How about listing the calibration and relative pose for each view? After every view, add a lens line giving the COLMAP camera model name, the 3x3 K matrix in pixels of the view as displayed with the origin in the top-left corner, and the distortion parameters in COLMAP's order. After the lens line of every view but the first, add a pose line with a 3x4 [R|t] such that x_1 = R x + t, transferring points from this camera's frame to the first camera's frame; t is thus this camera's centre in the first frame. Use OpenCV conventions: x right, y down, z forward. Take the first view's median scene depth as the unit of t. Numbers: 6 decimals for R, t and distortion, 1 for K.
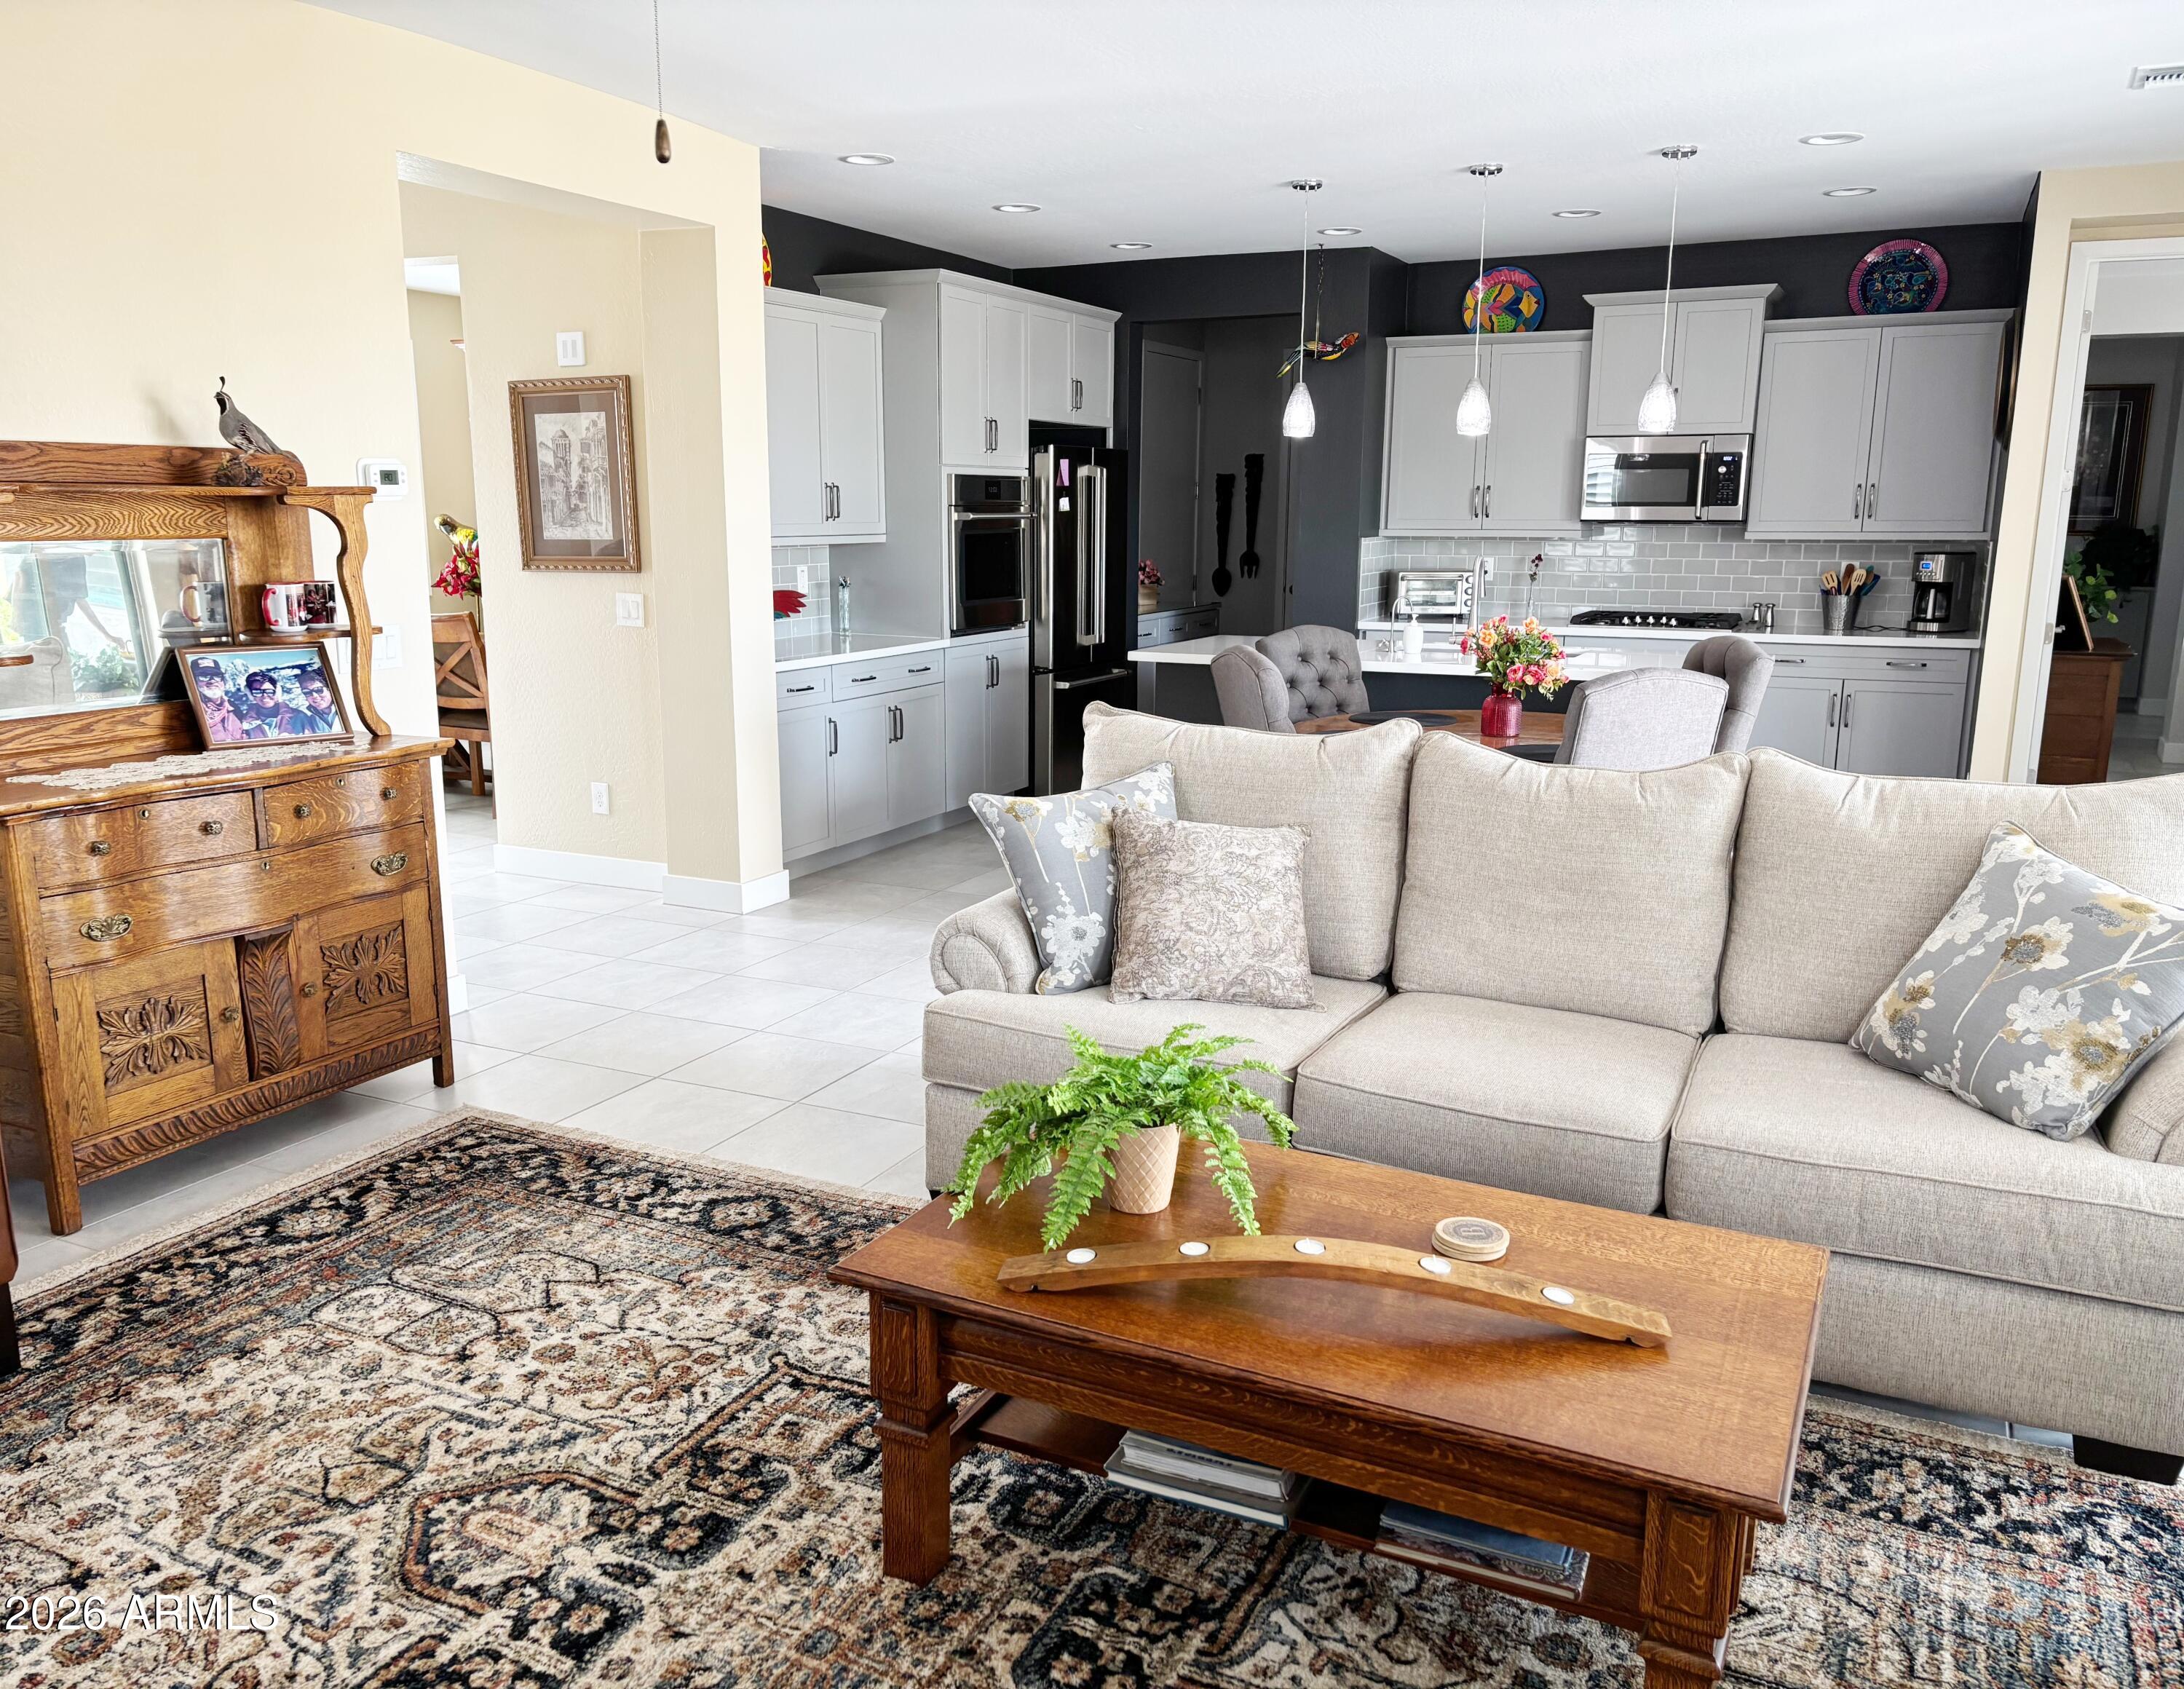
lens RADIAL K [[1689.6, 0, 1059.0], [0, 1689.6, 843.1], [0, 0, 1]] dist [0.021645, -0.009641]
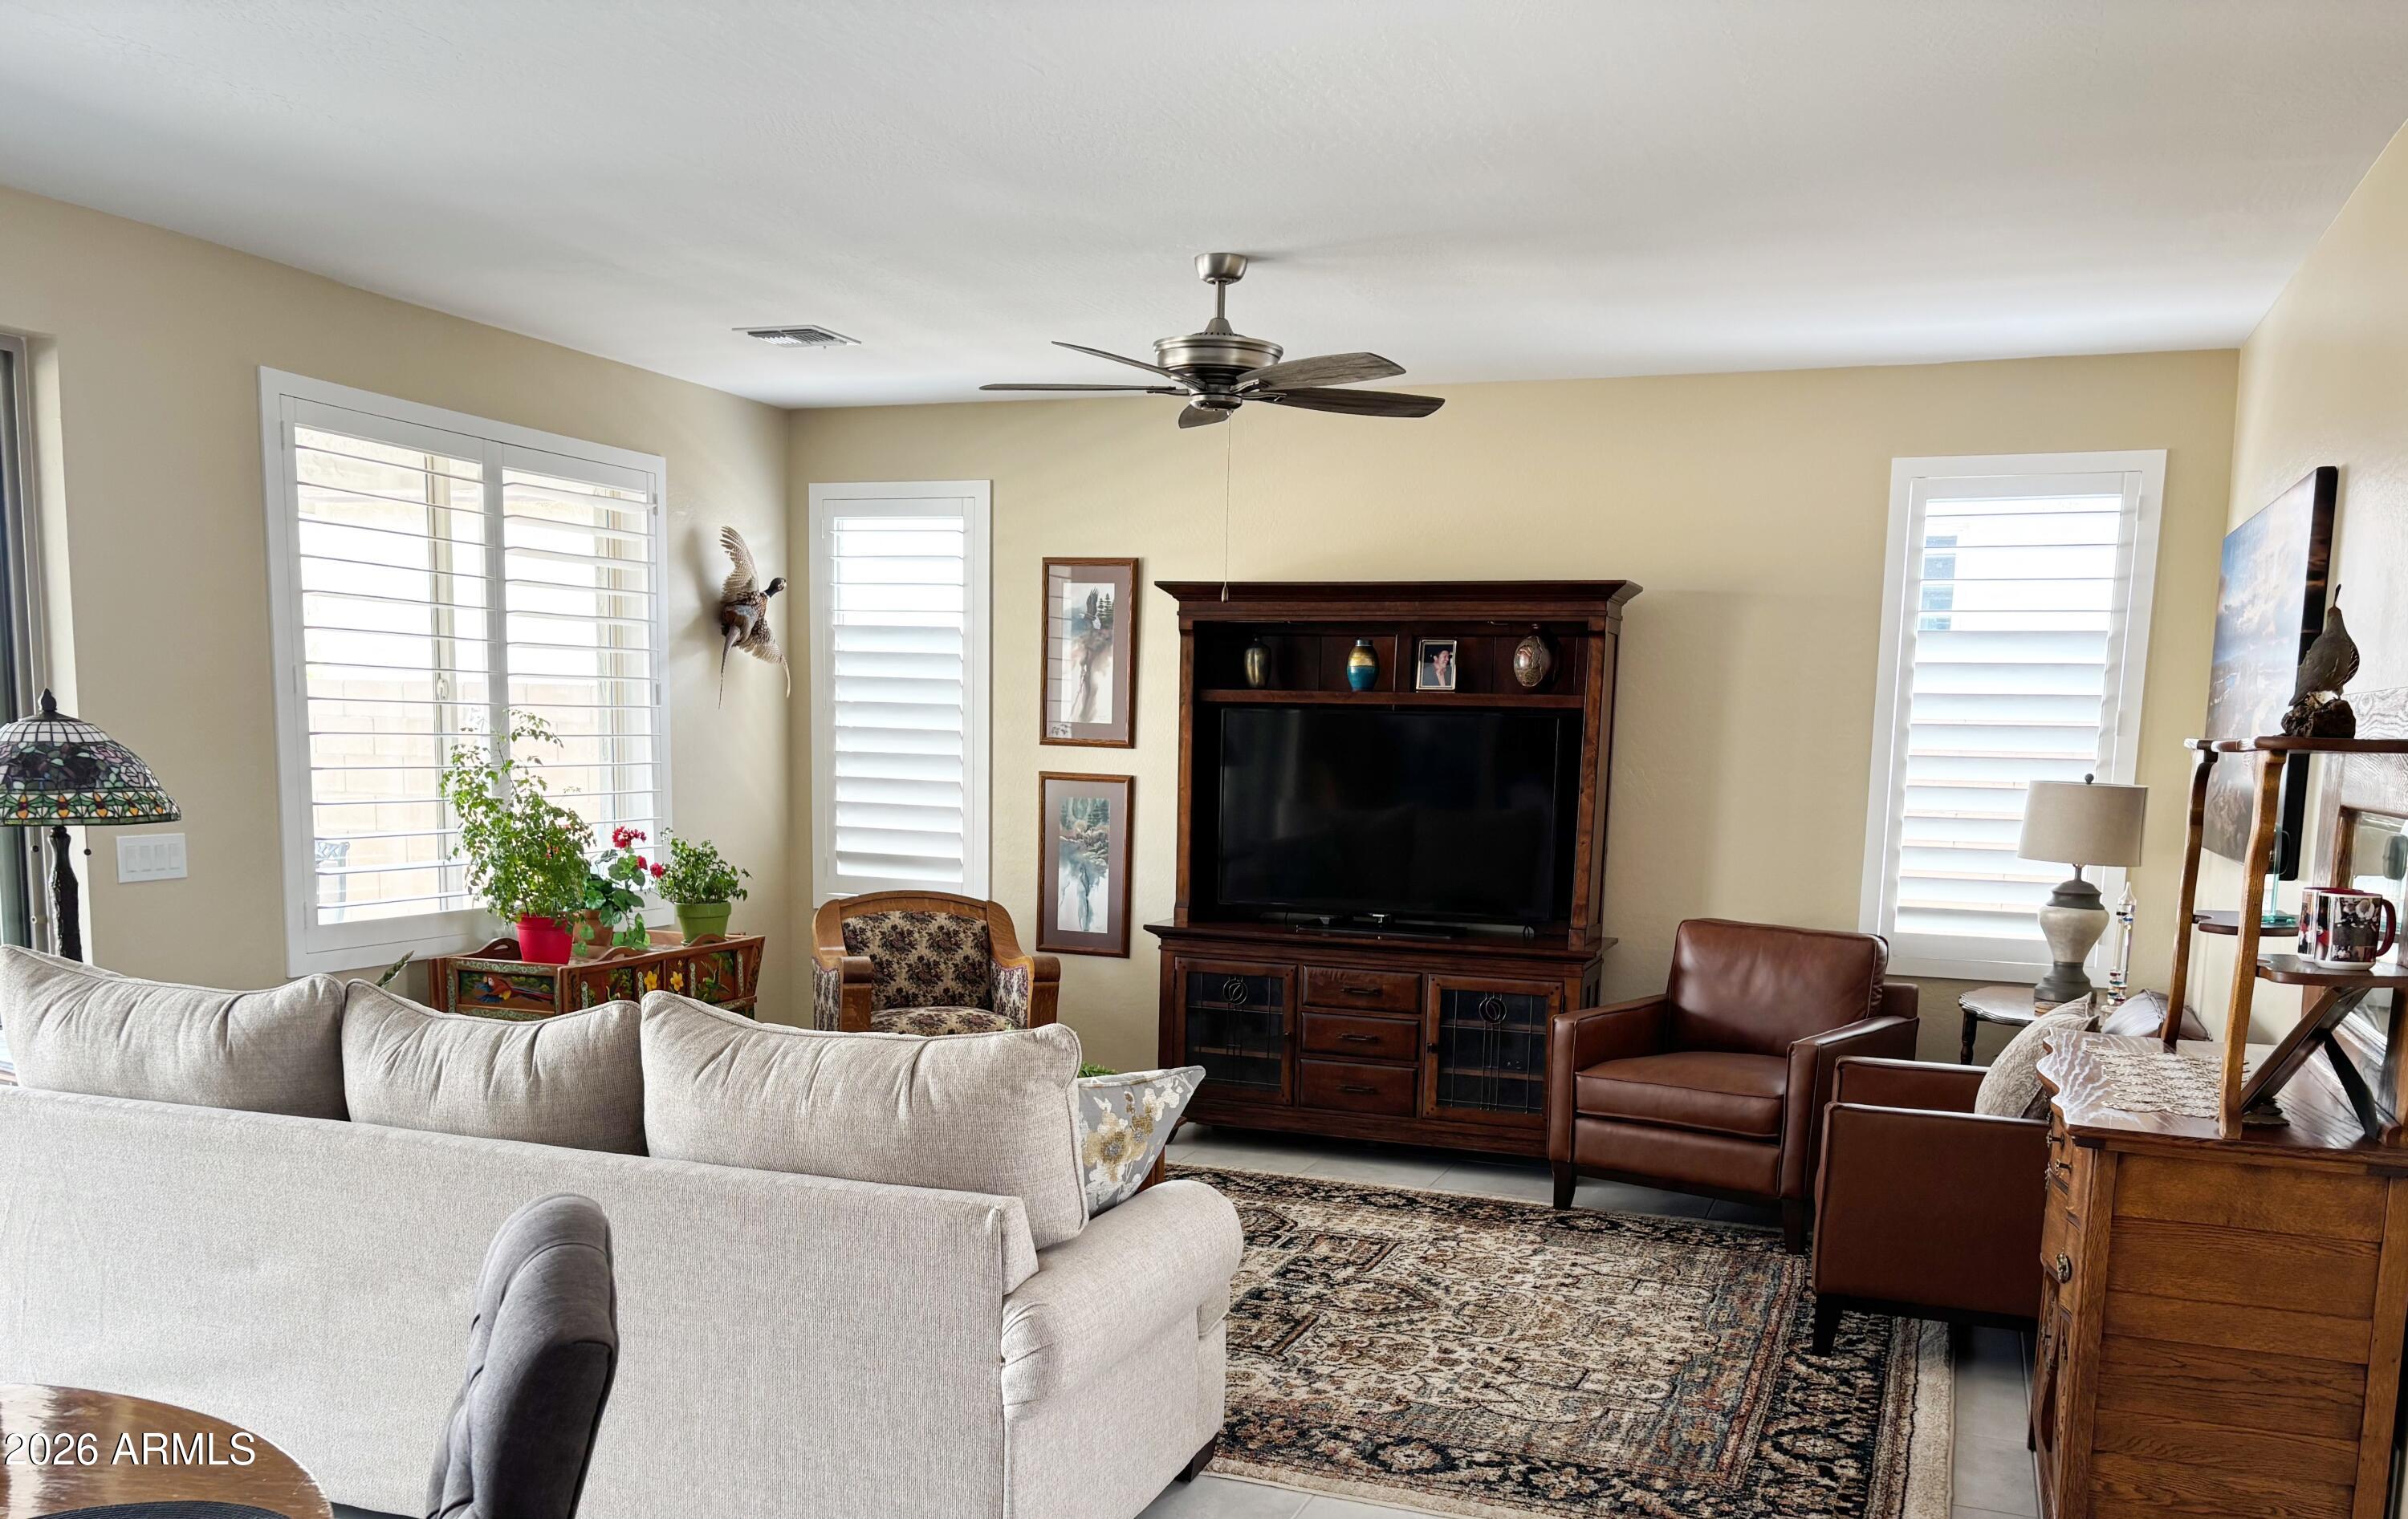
lens RADIAL K [[1958.1, 0, 1190.1], [0, 1958.1, 1017.9], [0, 0, 1]] dist [0.152374, -0.190143]
pose [[-0.995134, -0.013443, -0.097610, 0.054151], [-0.045591, 0.941045, 0.335195, -0.401383], [0.087350, 0.338014, -0.937079, 1.998064]]
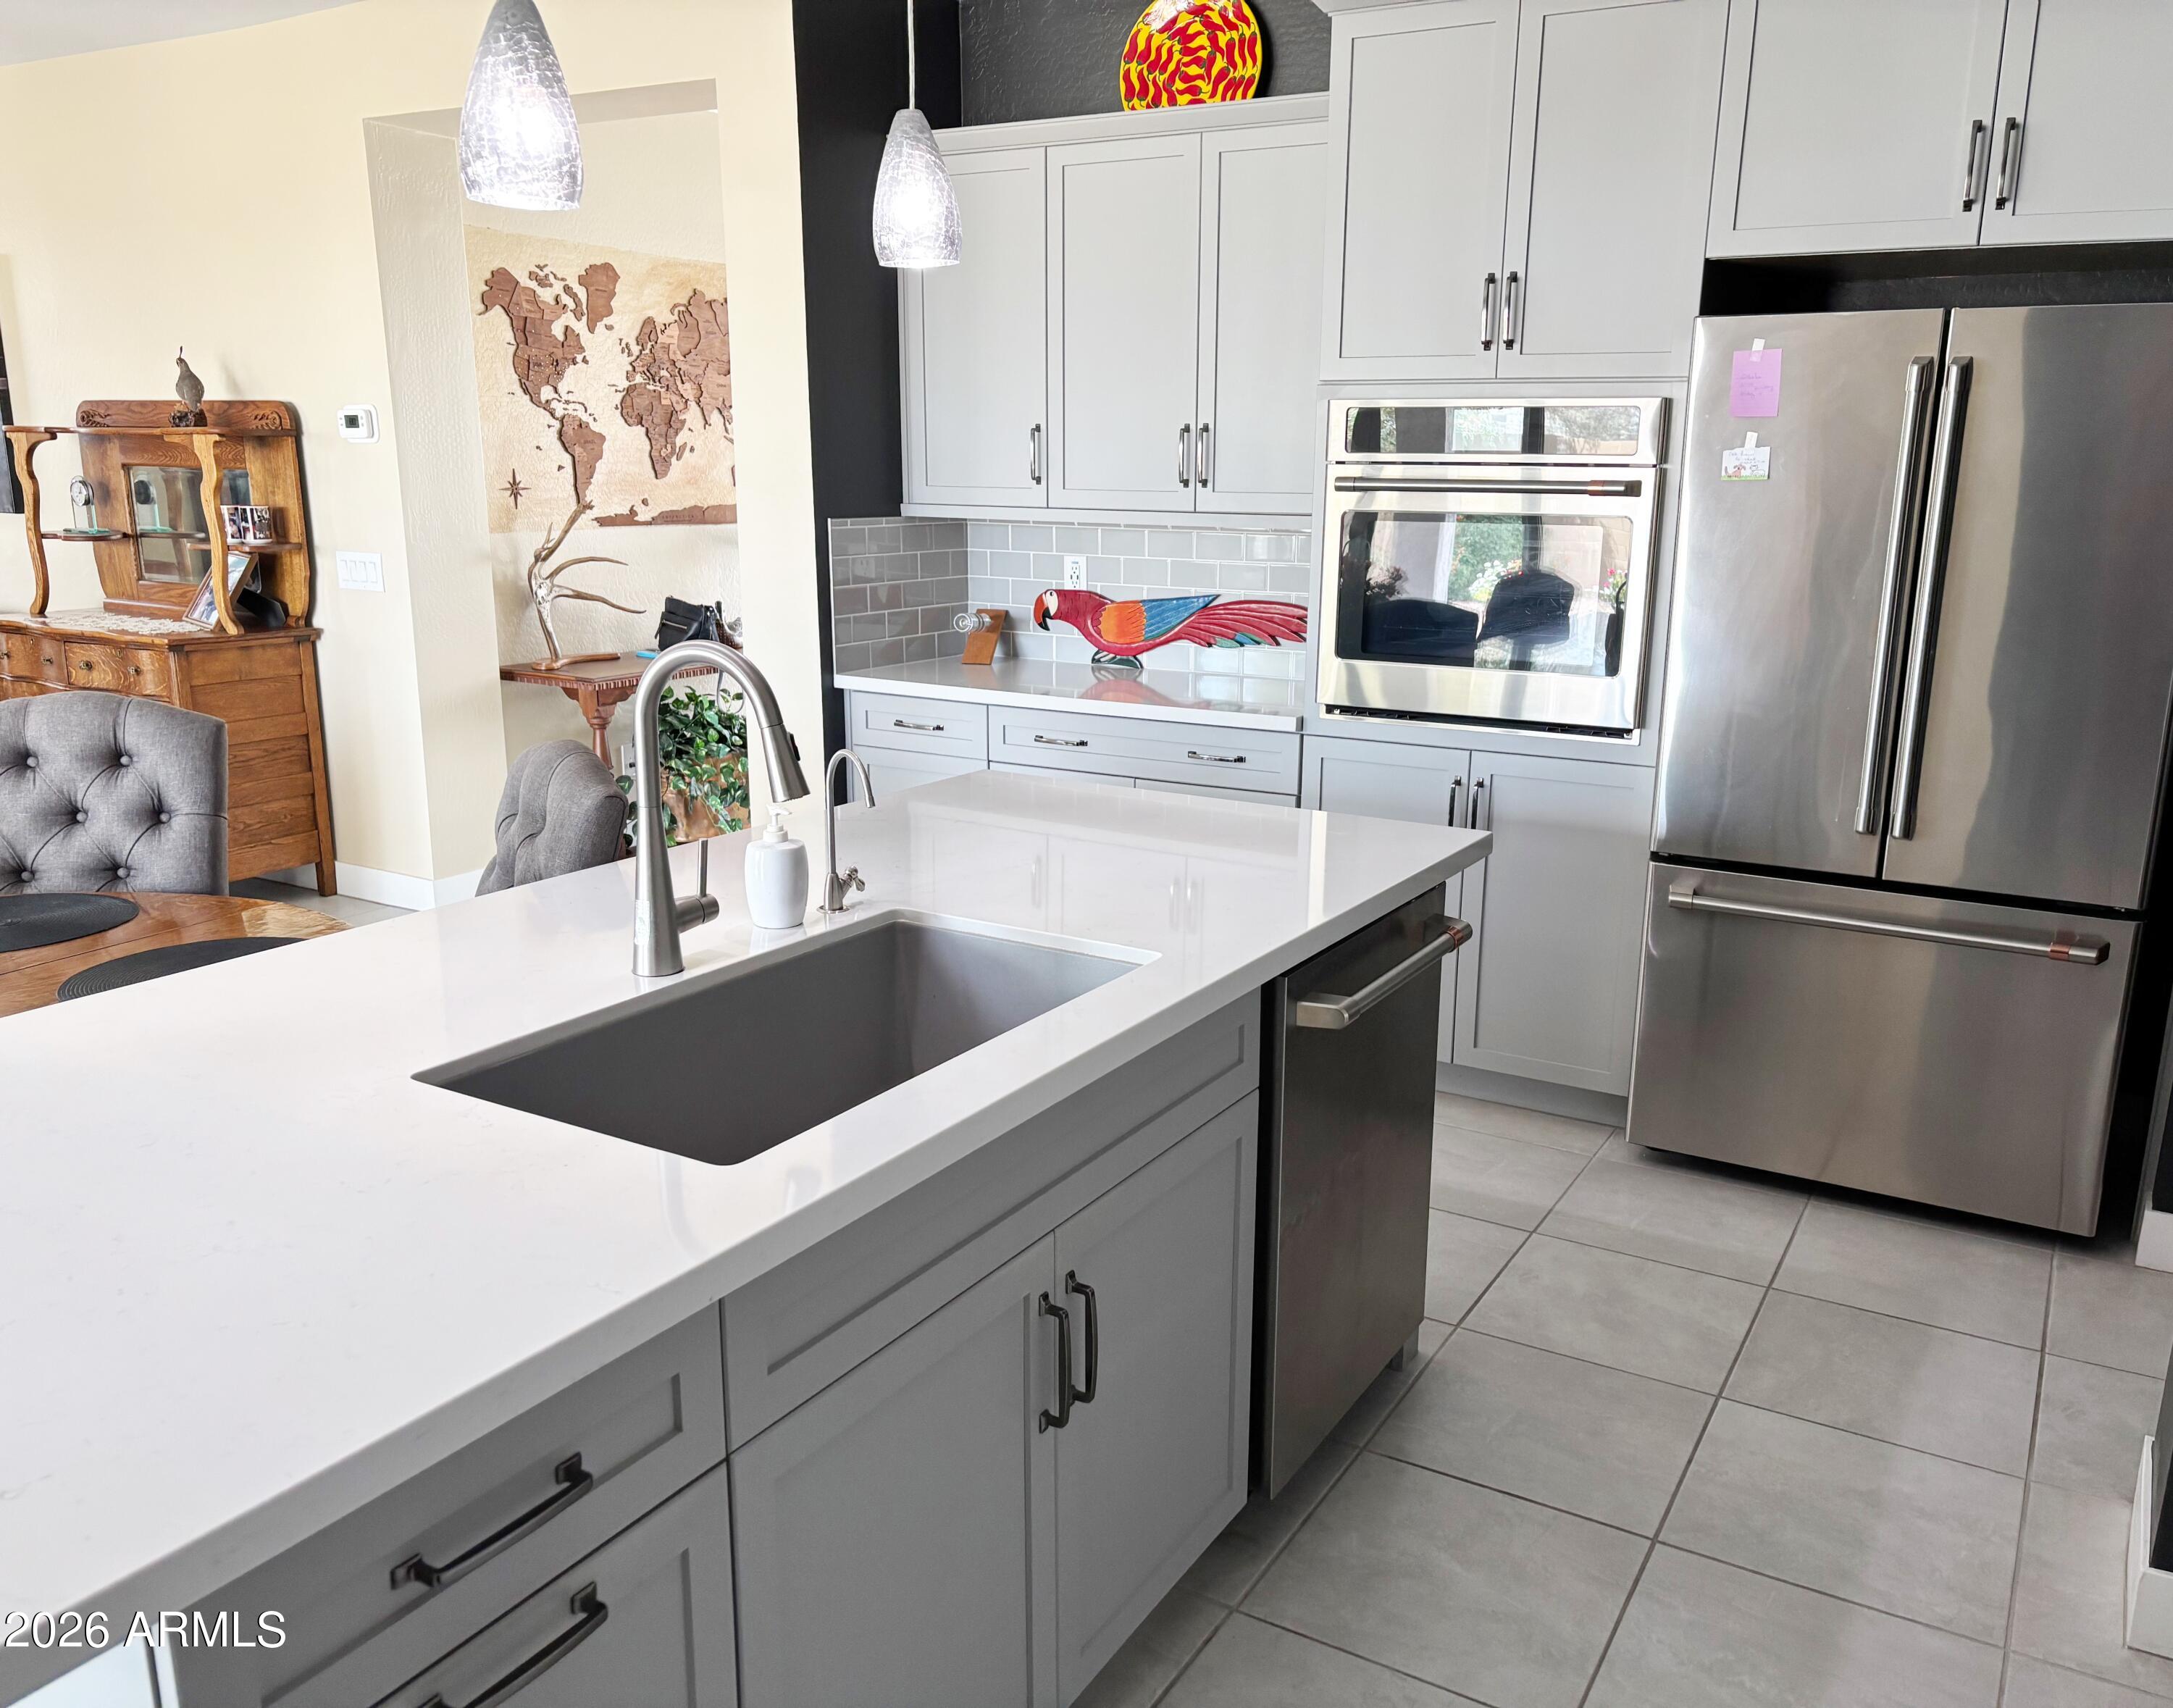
lens RADIAL K [[1791.4, 0, 1118.2], [0, 1791.4, 857.3], [0, 0, 1]] dist [0.115155, -0.164617]
pose [[-0.058069, 0.213610, -0.975192, 1.065095], [-0.211069, 0.952131, 0.221127, -0.403829], [0.975745, 0.218674, -0.010203, 2.033244]]
